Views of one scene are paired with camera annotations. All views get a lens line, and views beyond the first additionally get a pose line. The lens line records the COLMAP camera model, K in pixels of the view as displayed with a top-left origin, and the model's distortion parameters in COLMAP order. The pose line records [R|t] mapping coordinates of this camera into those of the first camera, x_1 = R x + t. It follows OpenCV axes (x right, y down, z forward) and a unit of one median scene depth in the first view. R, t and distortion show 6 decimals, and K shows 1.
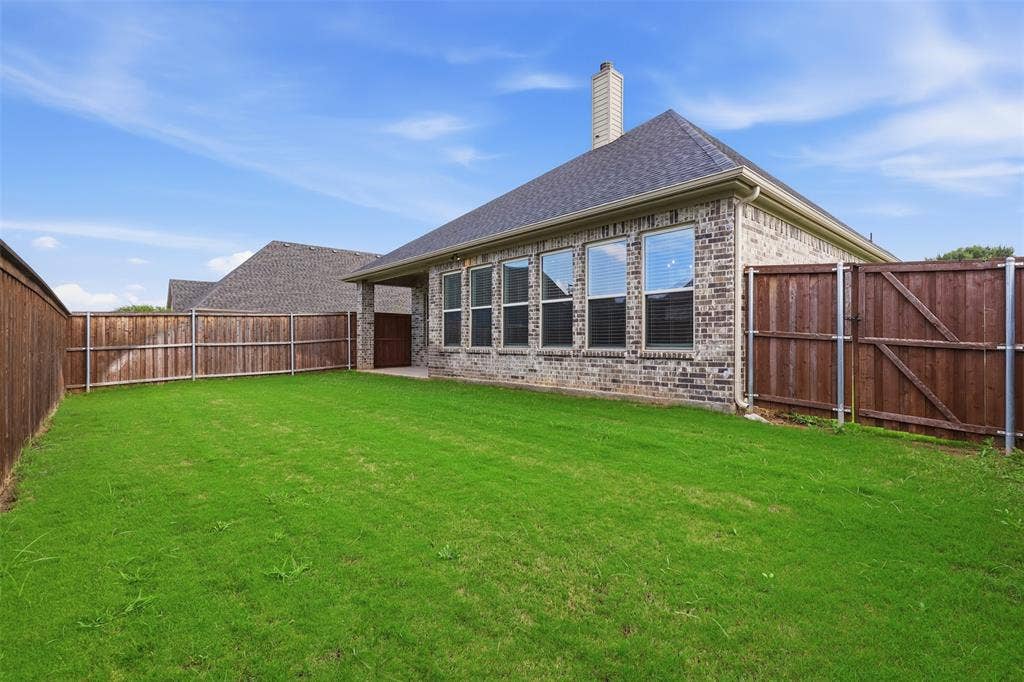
lens RADIAL K [[466.0, 0, 516.4], [0, 466.0, 342.6], [0, 0, 1]] dist [0.000181, 0.000085]
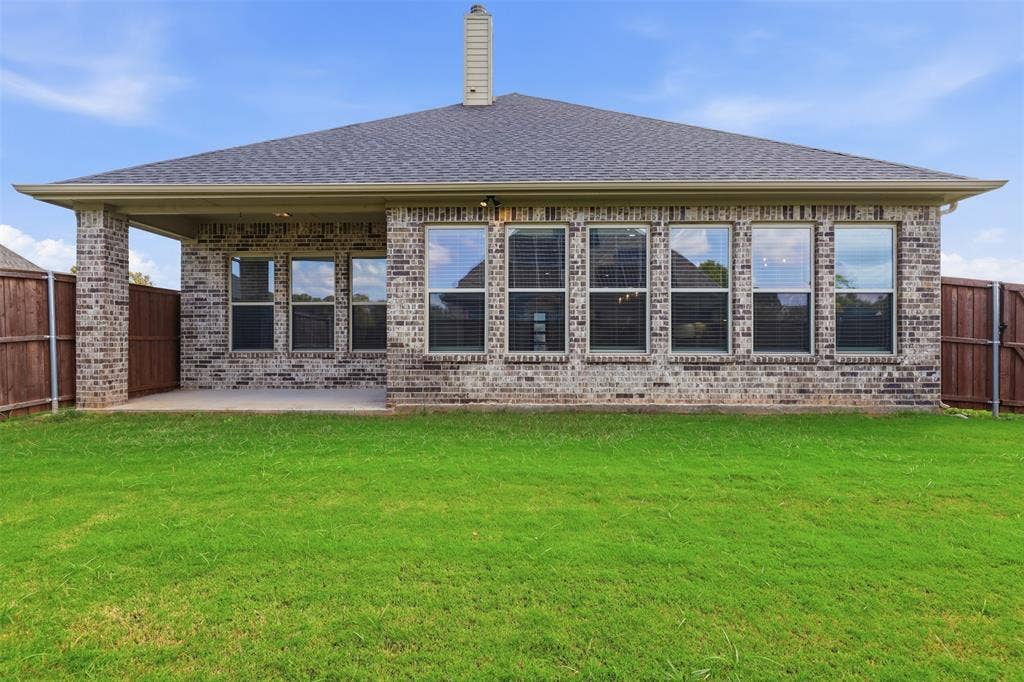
lens RADIAL K [[447.2, 0, 510.5], [0, 447.2, 347.0], [0, 0, 1]] dist [-0.001337, -0.000367]
pose [[0.680078, -0.000905, 0.733139, -0.702567], [-0.002301, 0.999992, 0.003369, 0.000028], [-0.733136, -0.003978, 0.680071, 0.785672]]
